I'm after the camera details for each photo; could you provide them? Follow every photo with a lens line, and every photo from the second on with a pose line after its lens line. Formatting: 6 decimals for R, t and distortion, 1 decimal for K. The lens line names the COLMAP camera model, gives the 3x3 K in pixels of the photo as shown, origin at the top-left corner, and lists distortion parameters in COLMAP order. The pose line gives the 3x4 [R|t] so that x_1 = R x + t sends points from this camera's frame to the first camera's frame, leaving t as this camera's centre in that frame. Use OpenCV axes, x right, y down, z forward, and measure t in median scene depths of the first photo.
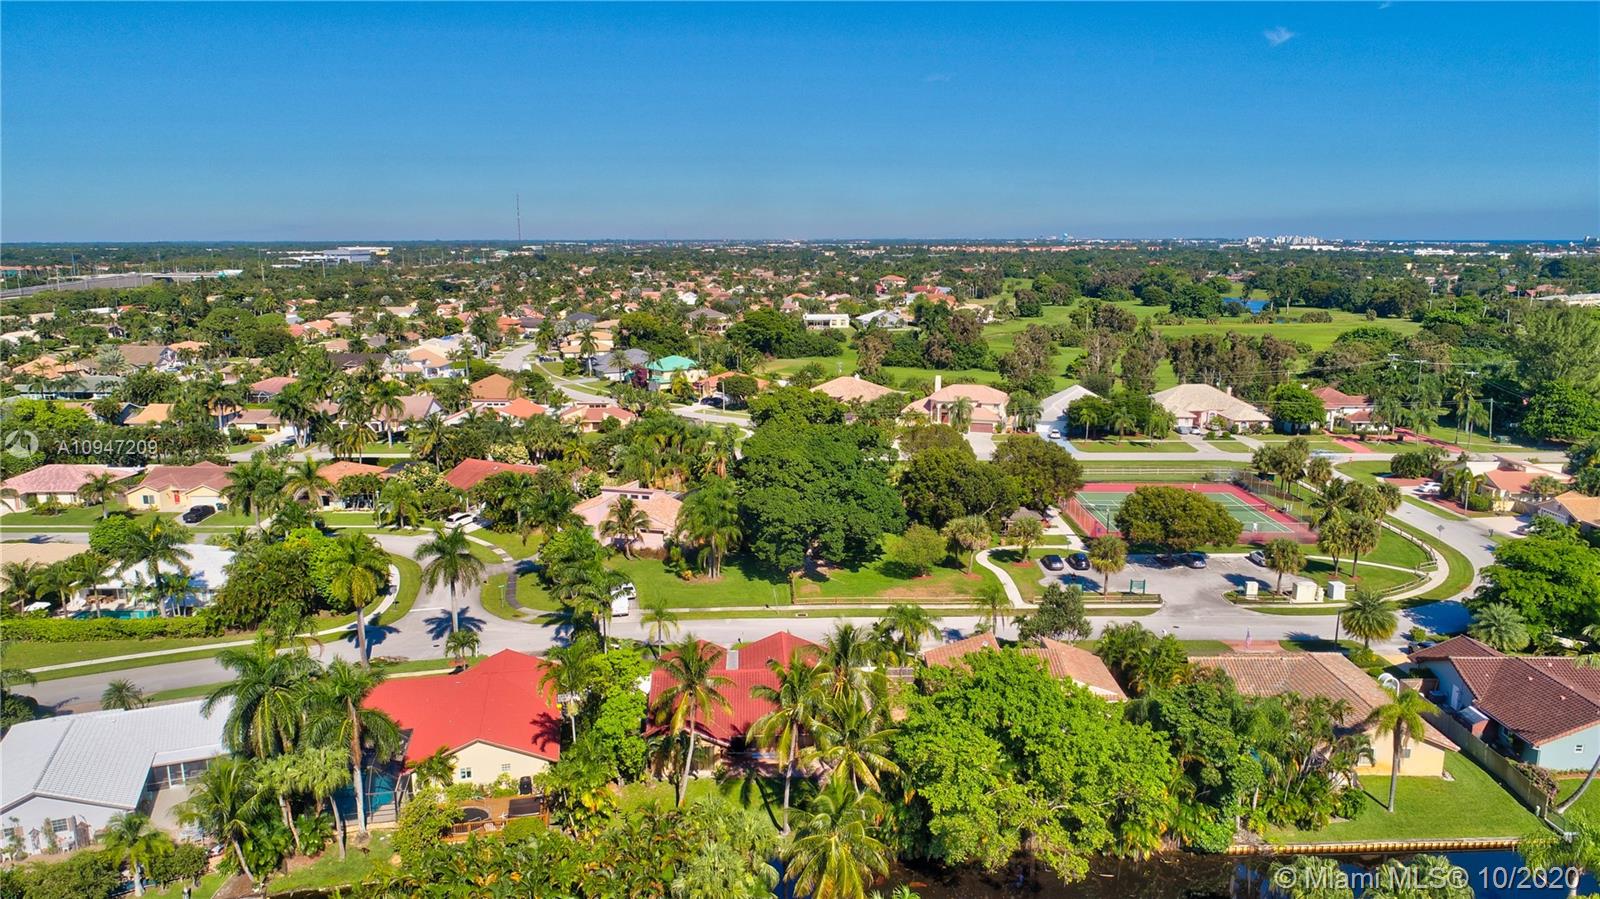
lens RADIAL K [[1100.3, 0, 800.0], [0, 1100.3, 449.5], [0, 0, 1]] dist [0.002625, 0.001419]
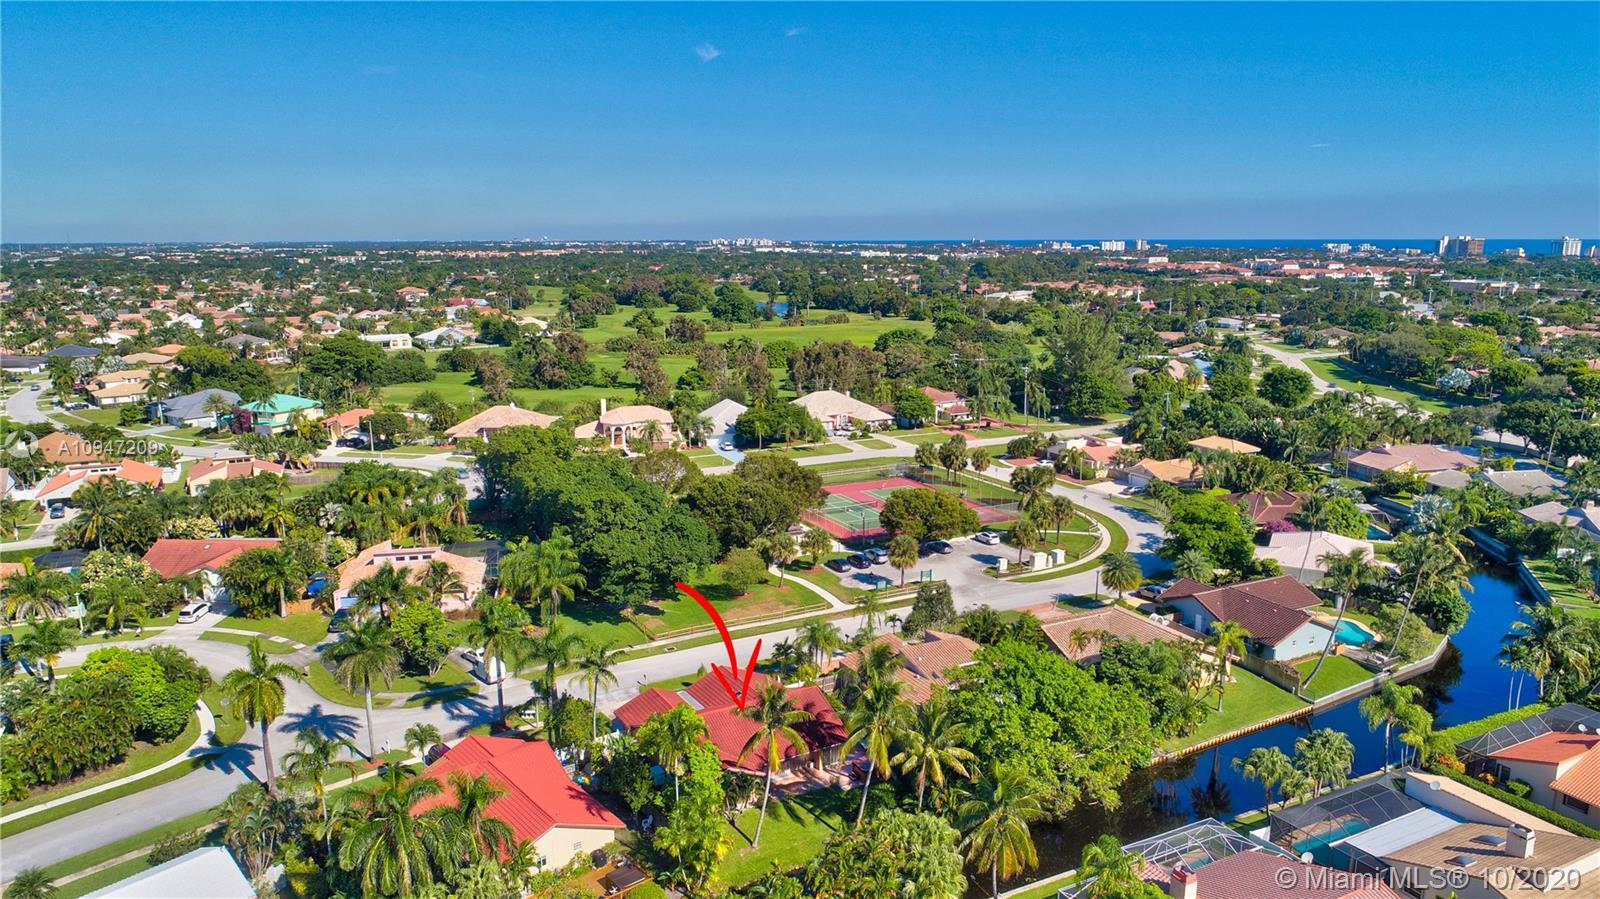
lens RADIAL K [[1100.3, 0, 800.0], [0, 1100.3, 449.5], [0, 0, 1]] dist [0.002625, 0.001419]
pose [[0.884272, -0.091804, 0.457859, -0.202512], [0.090899, 0.995569, 0.024063, -0.030569], [-0.458039, 0.020341, 0.888699, 0.002035]]
